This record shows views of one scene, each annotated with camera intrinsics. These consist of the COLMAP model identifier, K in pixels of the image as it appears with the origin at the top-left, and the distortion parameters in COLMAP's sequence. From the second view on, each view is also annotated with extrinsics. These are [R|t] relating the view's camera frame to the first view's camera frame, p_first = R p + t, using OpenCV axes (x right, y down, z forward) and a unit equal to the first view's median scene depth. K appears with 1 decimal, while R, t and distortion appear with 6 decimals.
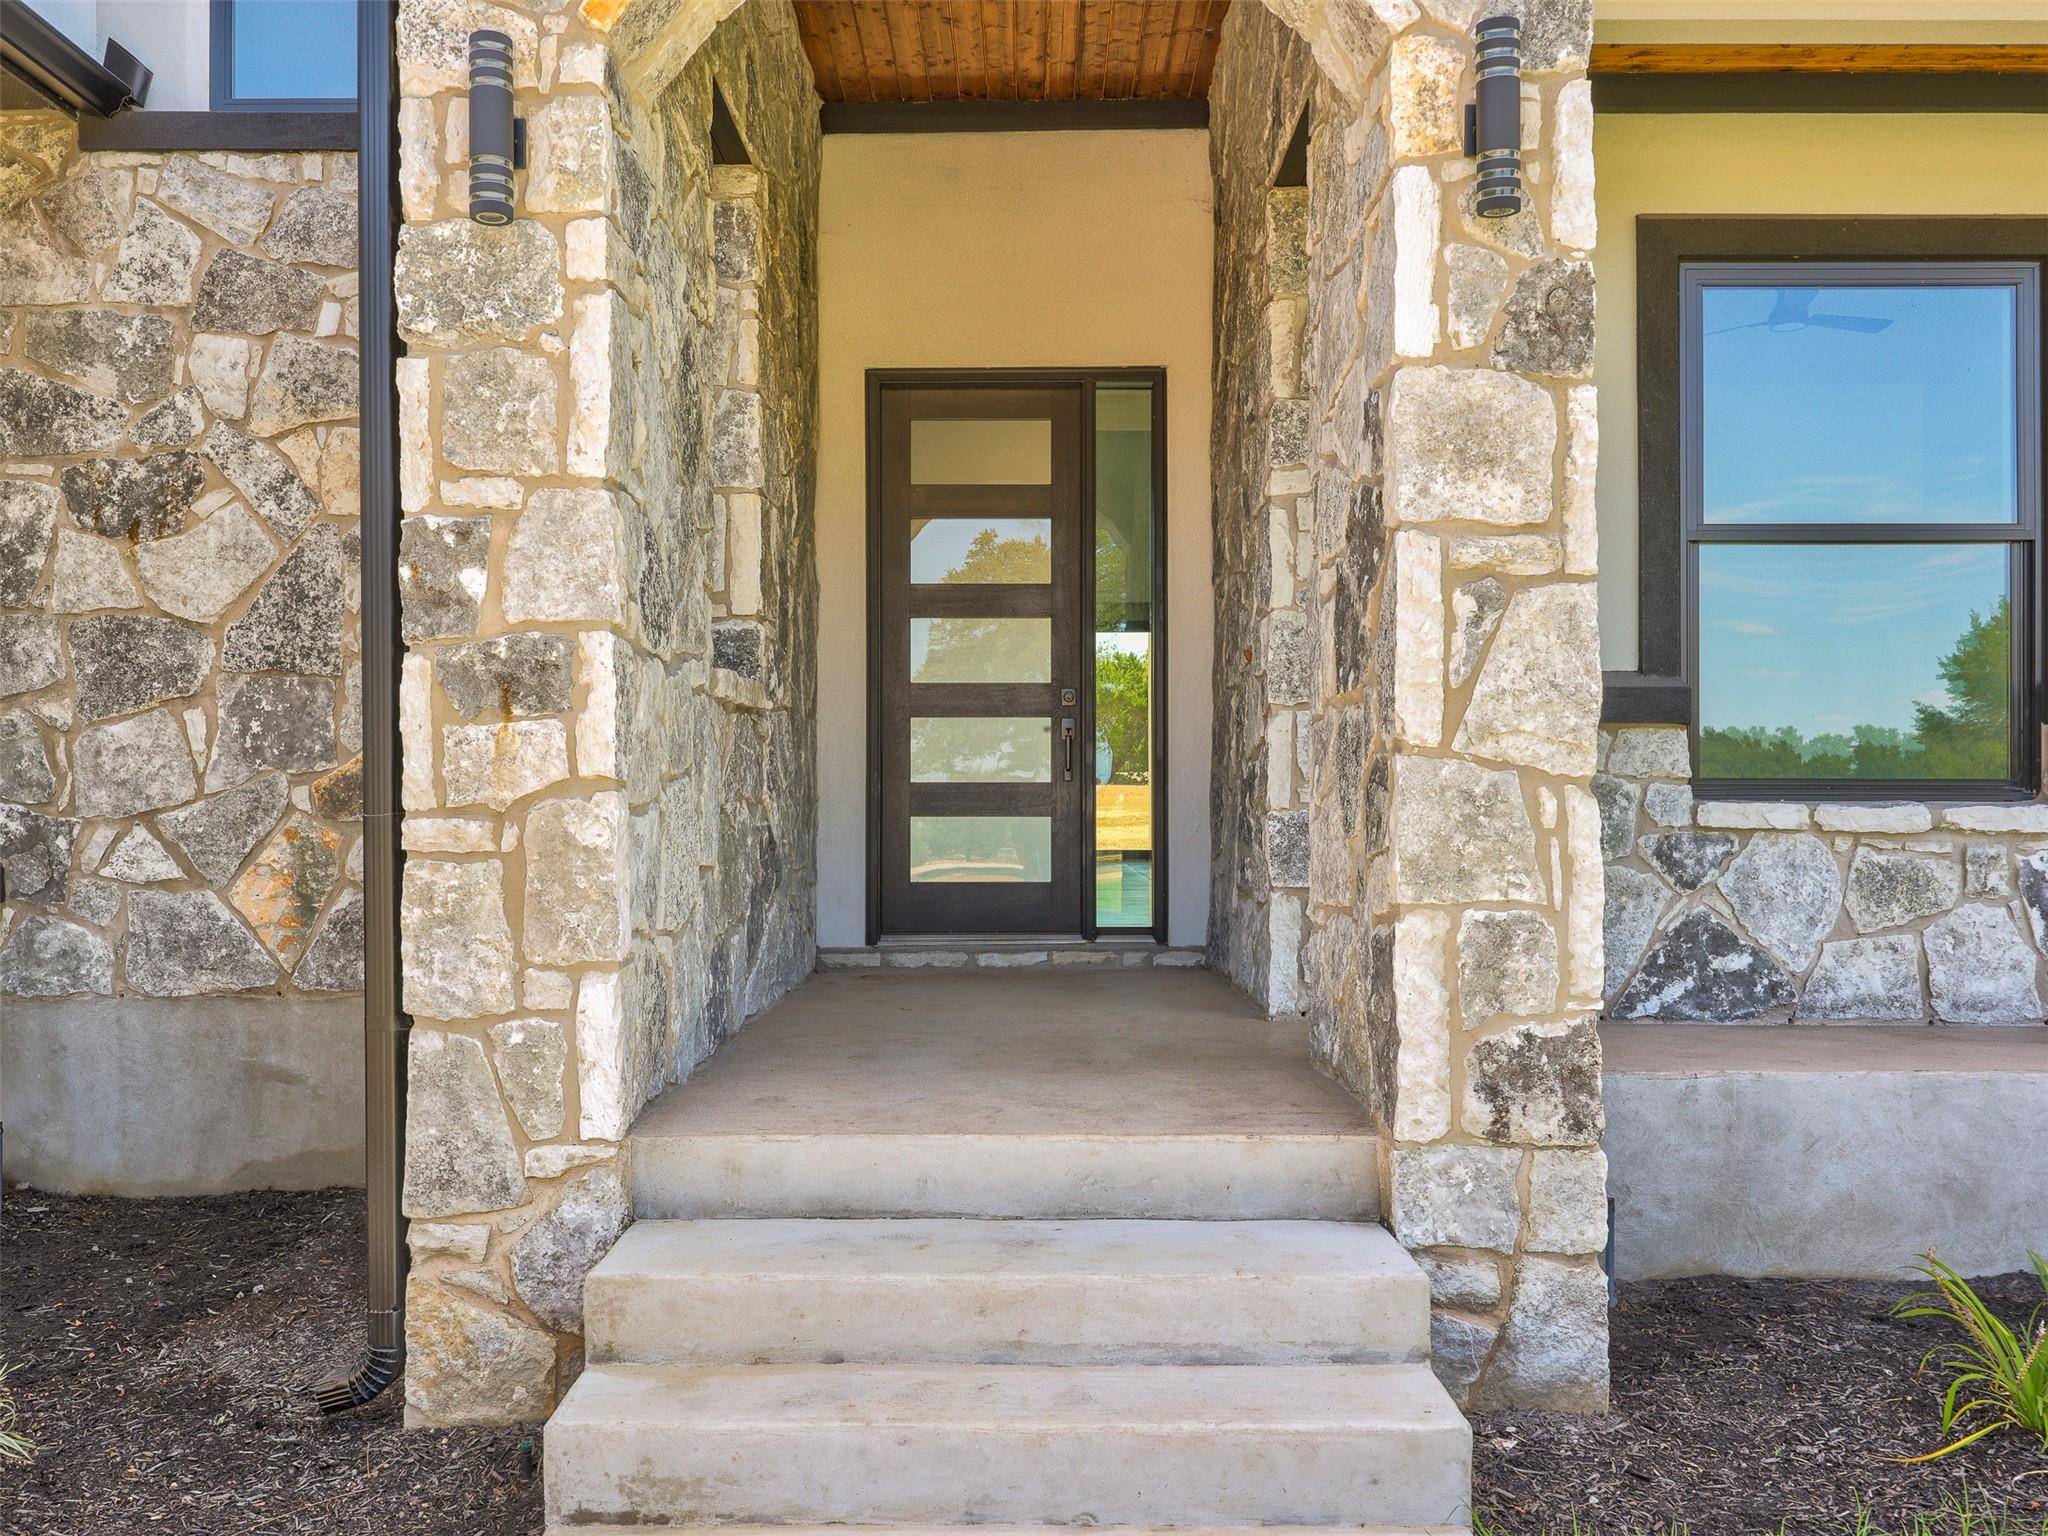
lens RADIAL K [[1746.0, 0, 1032.6], [0, 1746.0, 774.6], [0, 0, 1]] dist [0.004820, -0.001332]
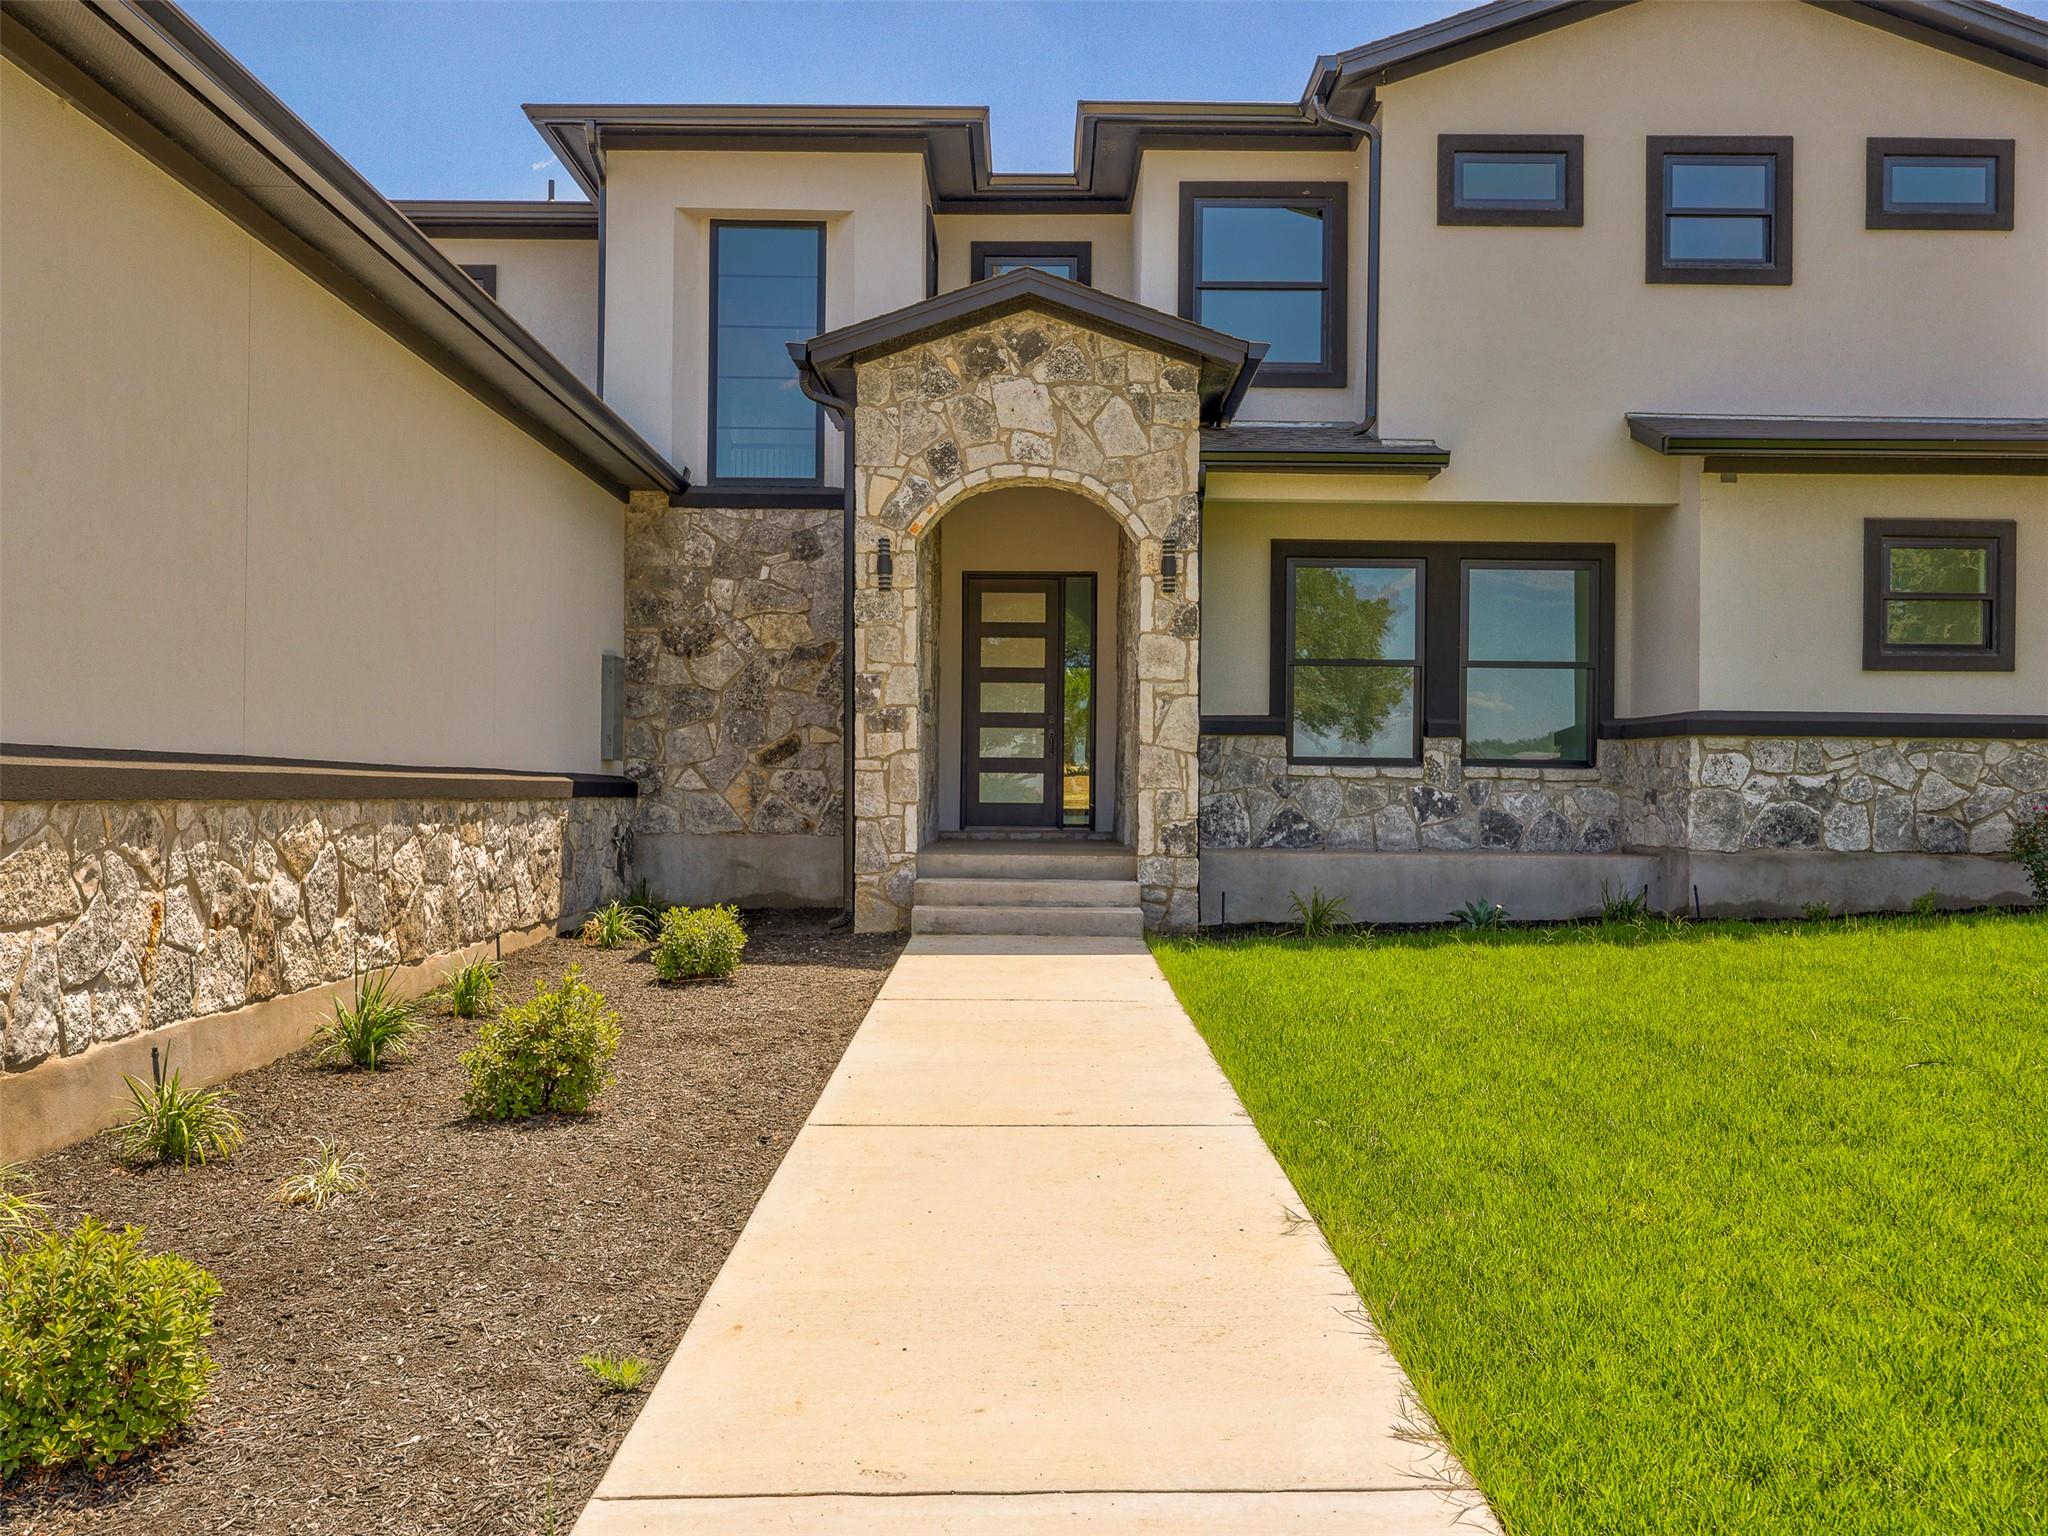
lens RADIAL K [[1755.6, 0, 1024.0], [0, 1755.6, 768.0], [0, 0, 1]] dist [0.004239, -0.001733]
pose [[0.999922, 0.011111, -0.005632, -0.002478], [-0.011111, 0.999938, -0.000007, 0.032913], [0.005631, 0.000070, 0.999984, -2.221785]]
